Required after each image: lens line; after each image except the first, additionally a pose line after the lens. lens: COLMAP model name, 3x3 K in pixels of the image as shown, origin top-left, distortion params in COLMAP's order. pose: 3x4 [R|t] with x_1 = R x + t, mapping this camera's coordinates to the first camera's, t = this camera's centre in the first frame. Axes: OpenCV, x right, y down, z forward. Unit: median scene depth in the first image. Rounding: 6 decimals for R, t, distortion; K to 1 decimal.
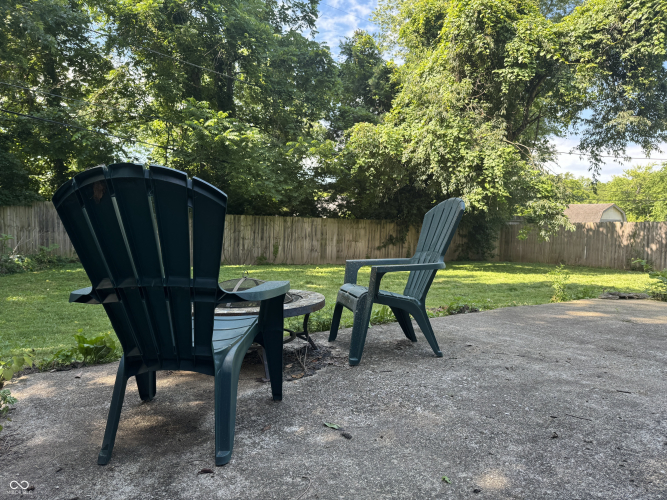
lens RADIAL K [[469.9, 0, 333.5], [0, 469.9, 250.0], [0, 0, 1]] dist [0.064074, -0.087152]
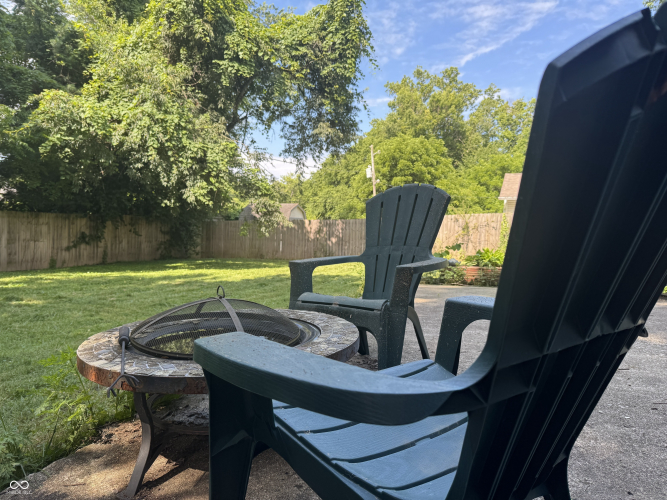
lens RADIAL K [[469.9, 0, 333.5], [0, 469.9, 250.0], [0, 0, 1]] dist [0.064074, -0.087152]
pose [[0.782641, -0.030914, 0.621705, -0.080055], [0.027642, 0.999507, 0.014903, -0.001159], [-0.621859, 0.005521, 0.783110, 0.093358]]
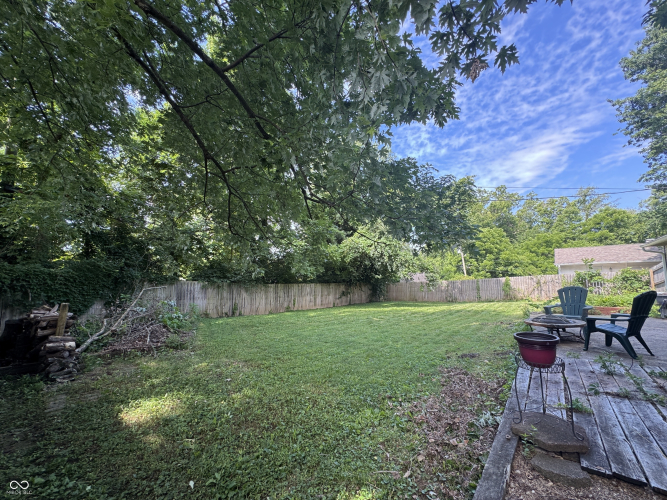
lens RADIAL K [[267.8, 0, 333.5], [0, 267.8, 250.0], [0, 0, 1]] dist [-0.003301, 0.000087]
pose [[0.939867, 0.007986, 0.341447, -0.424191], [0.050684, 0.985396, -0.162560, -0.030543], [-0.337758, 0.170091, 0.925737, -0.045321]]
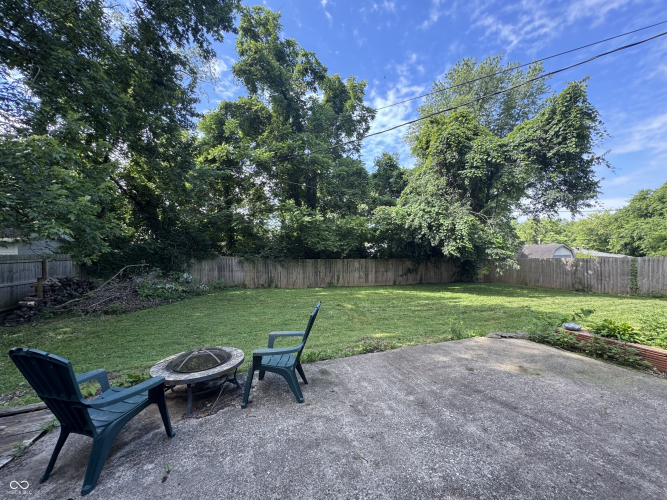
lens RADIAL K [[267.8, 0, 333.5], [0, 267.8, 250.0], [0, 0, 1]] dist [-0.003301, 0.000087]
pose [[0.974409, -0.026588, -0.223203, 0.108956], [0.011372, 0.997539, -0.069182, -0.045666], [0.224493, 0.064873, 0.972314, 0.018843]]
